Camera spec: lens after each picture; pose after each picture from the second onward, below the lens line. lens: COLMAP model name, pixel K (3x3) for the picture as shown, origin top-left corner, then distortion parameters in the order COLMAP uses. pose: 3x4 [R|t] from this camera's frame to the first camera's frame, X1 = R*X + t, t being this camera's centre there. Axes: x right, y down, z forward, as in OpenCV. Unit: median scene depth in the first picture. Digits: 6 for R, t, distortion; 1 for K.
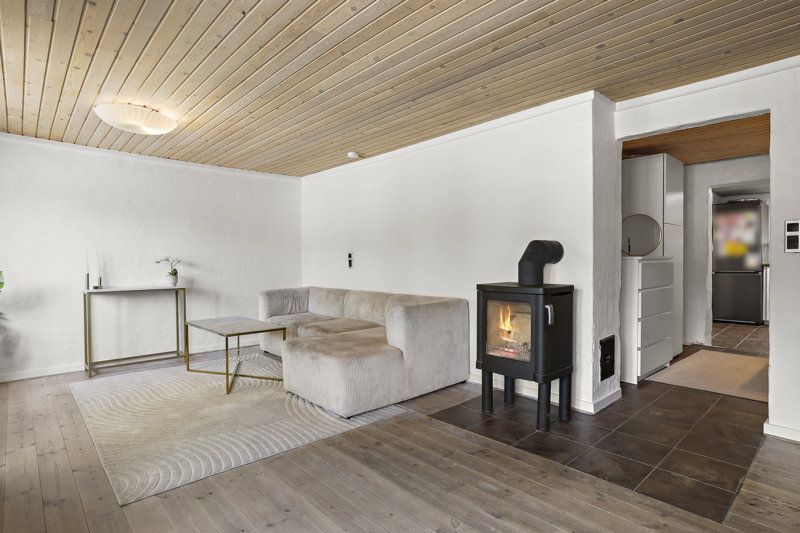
lens RADIAL K [[424.6, 0, 399.5], [0, 424.6, 268.7], [0, 0, 1]] dist [-0.028424, 0.010503]
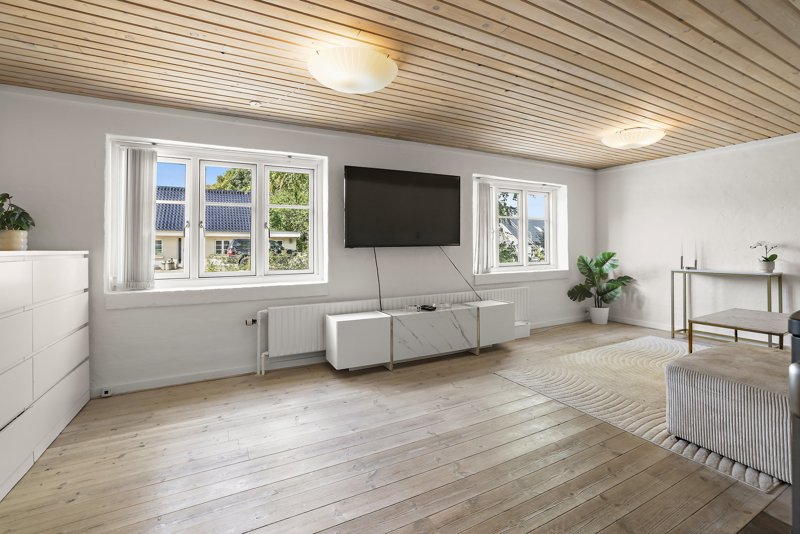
lens RADIAL K [[353.5, 0, 398.6], [0, 353.5, 245.1], [0, 0, 1]] dist [-0.029403, 0.005476]
pose [[-0.261117, -0.000226, -0.965307, 0.641067], [-0.012051, 0.999923, 0.003026, -0.019481], [0.965232, 0.012423, -0.261100, 0.611578]]
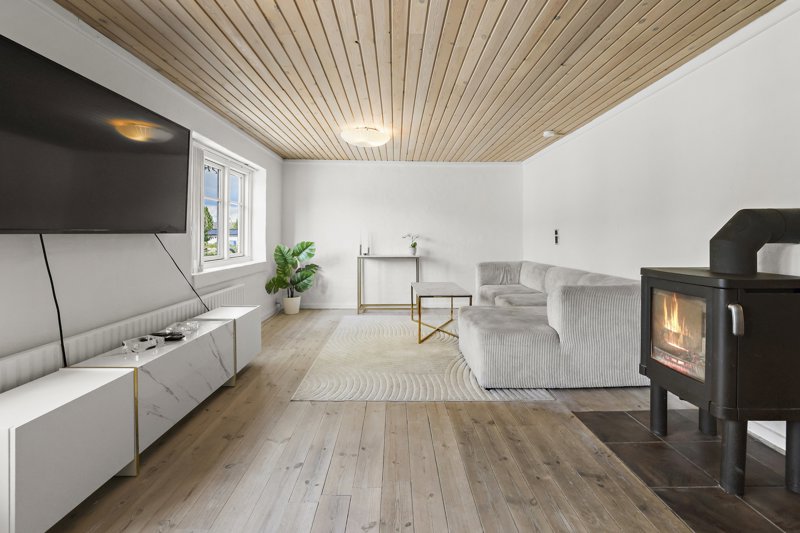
lens RADIAL K [[353.5, 0, 394.2], [0, 353.5, 236.1], [0, 0, 1]] dist [-0.029403, 0.005476]
pose [[0.735457, 0.003288, -0.677563, 0.276902], [-0.017231, 0.999756, -0.013852, -0.005138], [0.677352, 0.021863, 0.735334, 0.195448]]
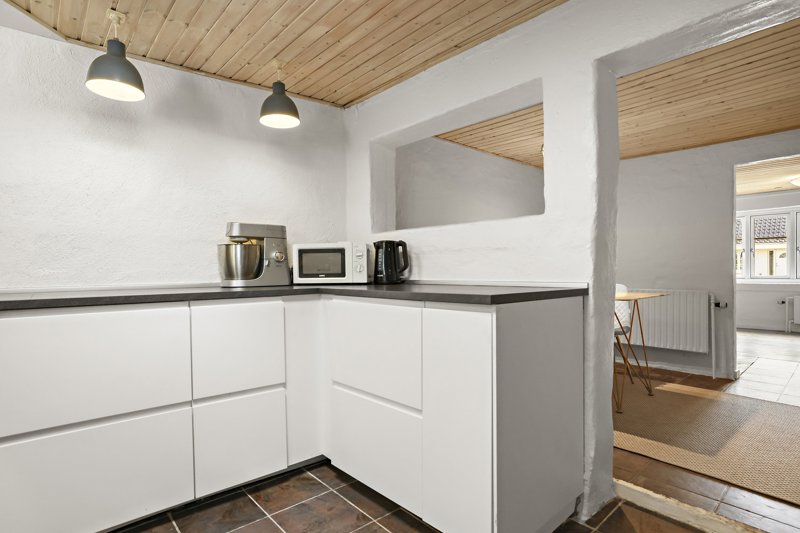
lens RADIAL K [[424.6, 0, 385.8], [0, 424.6, 276.8], [0, 0, 1]] dist [-0.028424, 0.010503]
pose [[-0.999876, 0.013993, -0.007253, 1.835177], [0.013723, 0.999257, 0.036011, -0.030283], [0.007751, 0.035907, -0.999325, 2.075499]]
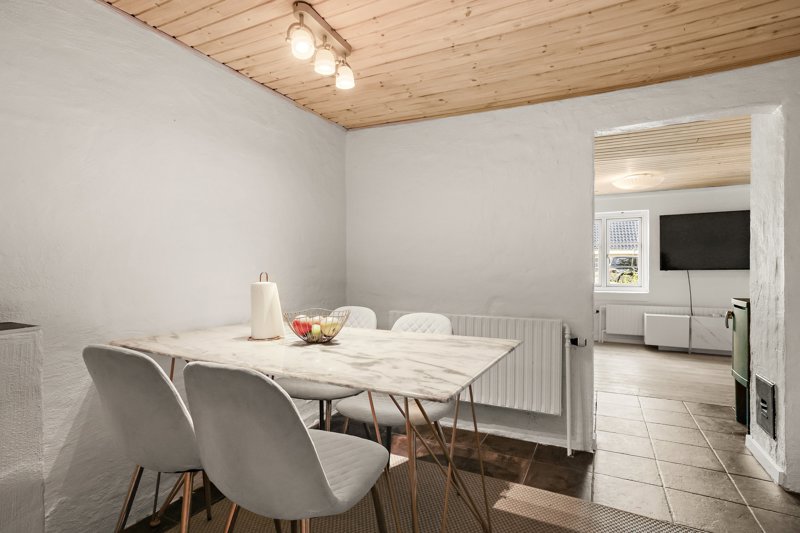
lens RADIAL K [[424.6, 0, 386.2], [0, 424.6, 268.6], [0, 0, 1]] dist [-0.028424, 0.010503]
pose [[-0.935577, 0.000670, -0.353123, 1.520154], [-0.006380, 0.999803, 0.018801, -0.042109], [0.353066, 0.019843, -0.935388, 1.555342]]
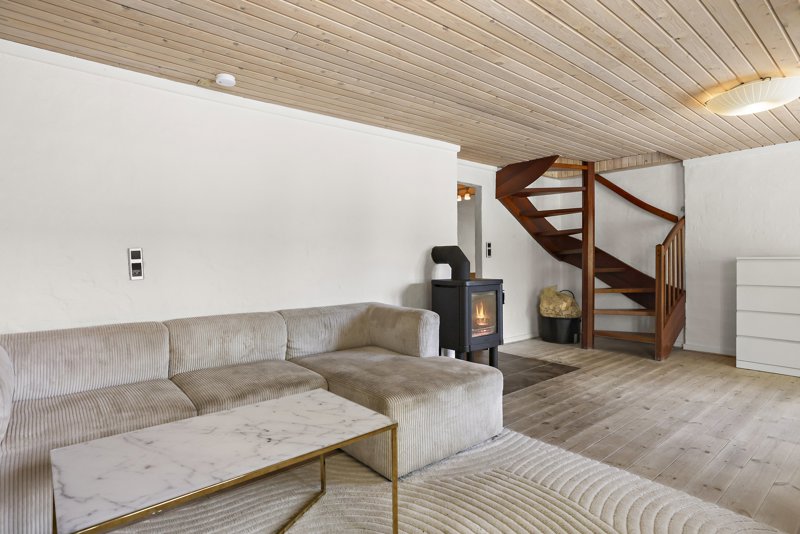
lens RADIAL K [[424.6, 0, 393.5], [0, 424.6, 265.2], [0, 0, 1]] dist [-0.028424, 0.010503]
pose [[0.056149, -0.008152, 0.998389, -0.984715], [0.027864, 0.999590, 0.006595, -0.021175], [-0.998033, 0.027449, 0.056354, 1.098319]]
